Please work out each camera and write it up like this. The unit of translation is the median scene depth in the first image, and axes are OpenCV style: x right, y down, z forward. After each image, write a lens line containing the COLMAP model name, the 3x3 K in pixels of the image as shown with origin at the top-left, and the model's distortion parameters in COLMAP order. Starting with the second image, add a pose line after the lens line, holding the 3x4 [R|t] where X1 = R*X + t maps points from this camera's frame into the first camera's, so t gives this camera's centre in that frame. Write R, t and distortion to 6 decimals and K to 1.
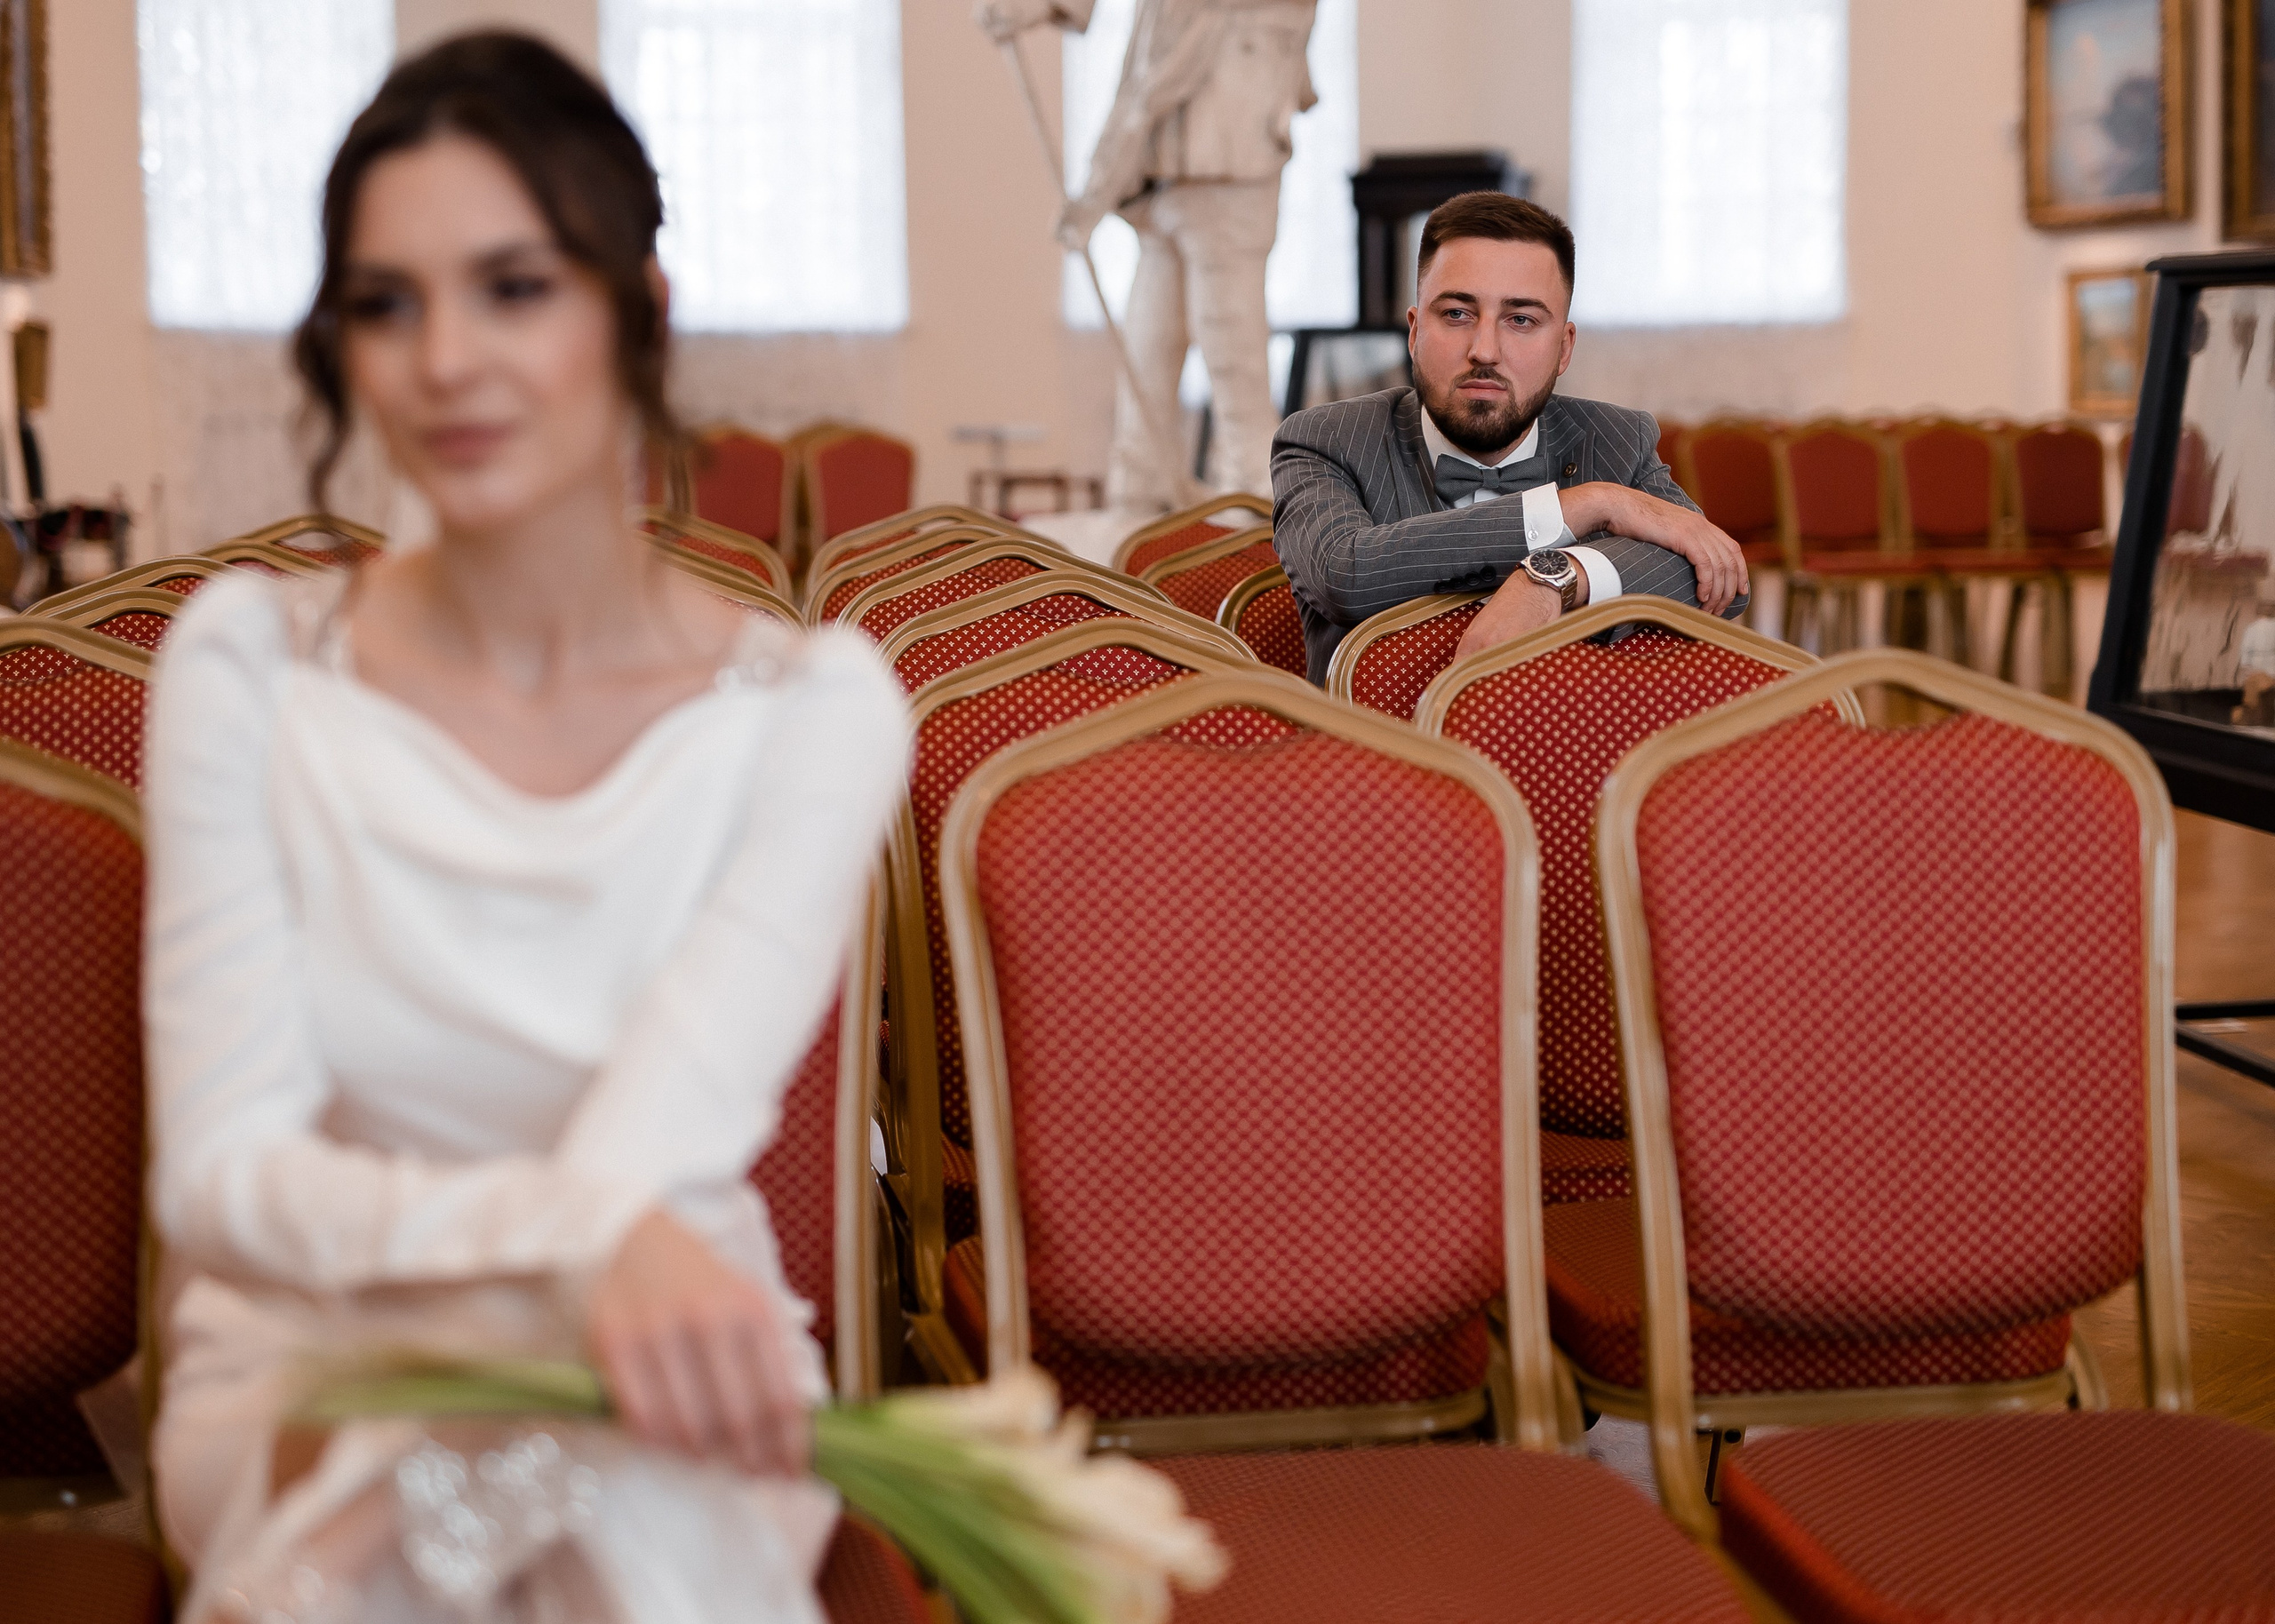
lens RADIAL K [[3315.4, 0, 1137.5], [0, 3315.4, 812.0], [0, 0, 1]] dist [0.026630, 0.107316]
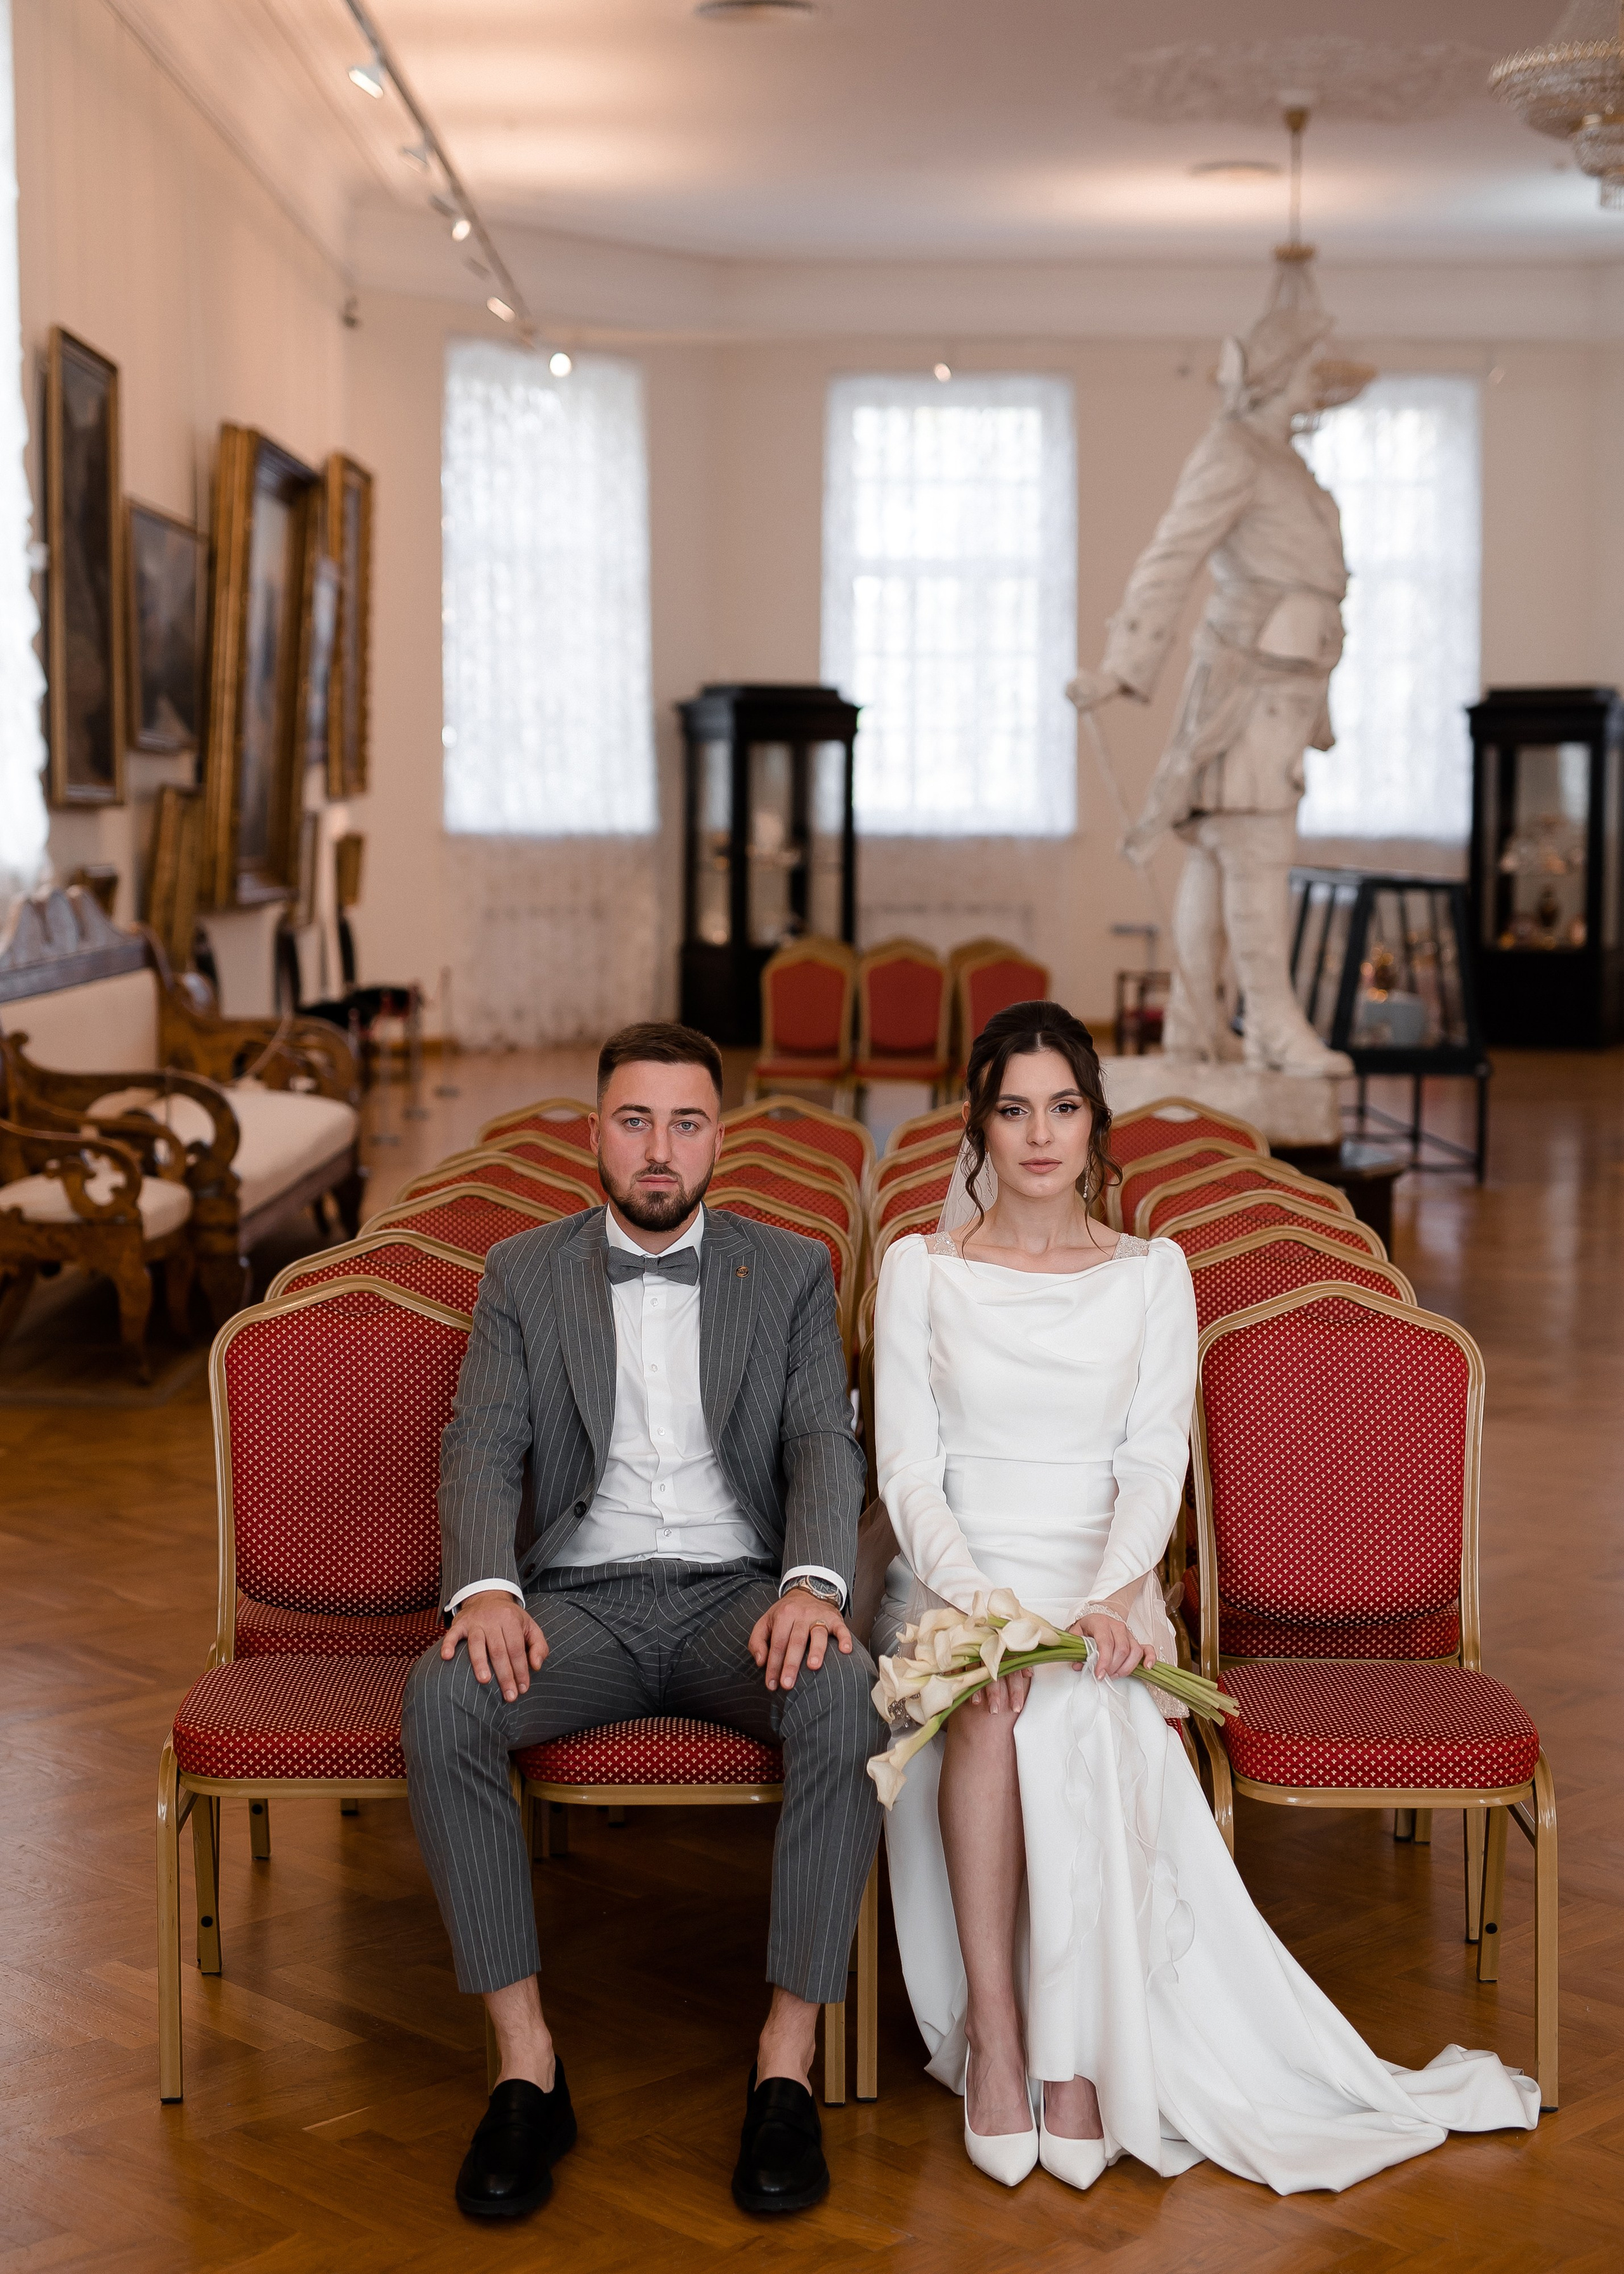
lens RADIAL K [[3308.4, 0, 844.3], [0, 3308.4, 1133.1], [0, 0, 1]] dist [0.293062, -0.110543]
pose [[0.987232, 0.030754, -0.156291, 0.077106], [-0.034959, 0.999095, -0.024229, -0.025142], [0.155405, 0.029383, 0.987414, -0.326503]]
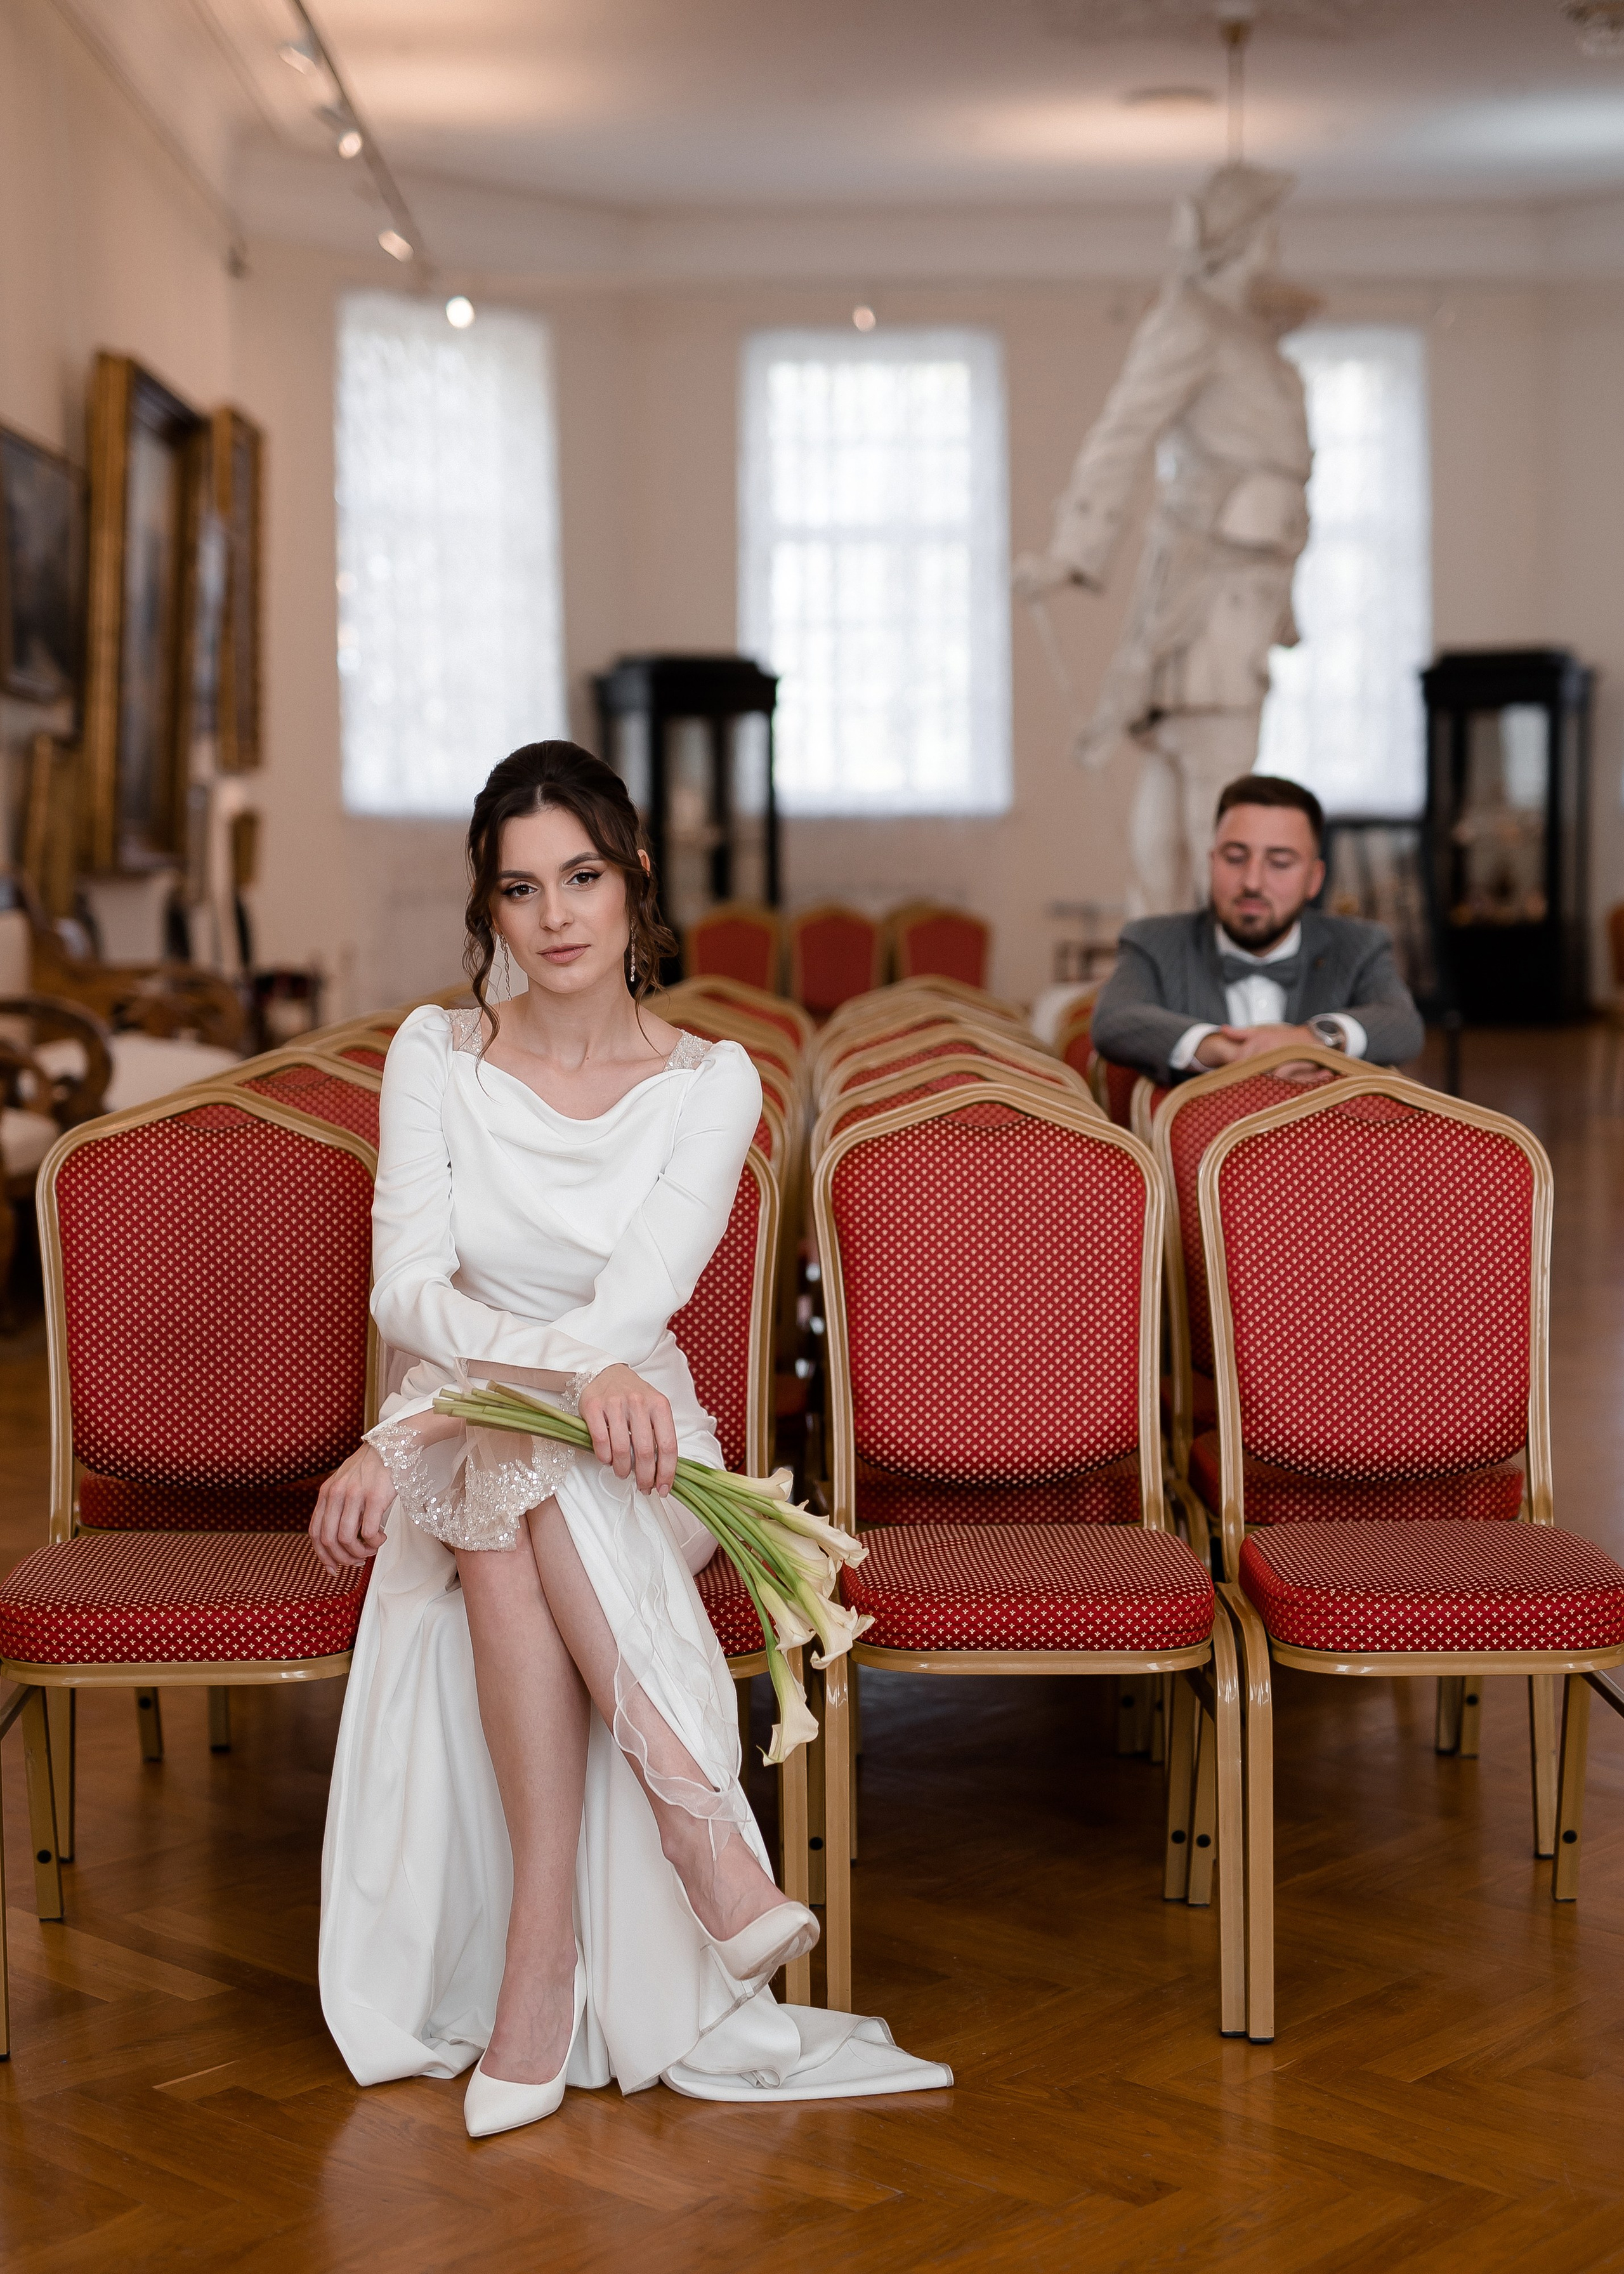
lens RADIAL K [[3352.3, 0, 812.0], [0, 3352.3, 1137.0], [0, 0, 1]] dist [0.252632, 0.157805]
pose [[0.989610, 0.014647, -0.143028, 0.059364], [-0.020665, 0.998958, -0.040686, 0.018432], [0.142283, 0.043219, 0.988882, -0.233781]]
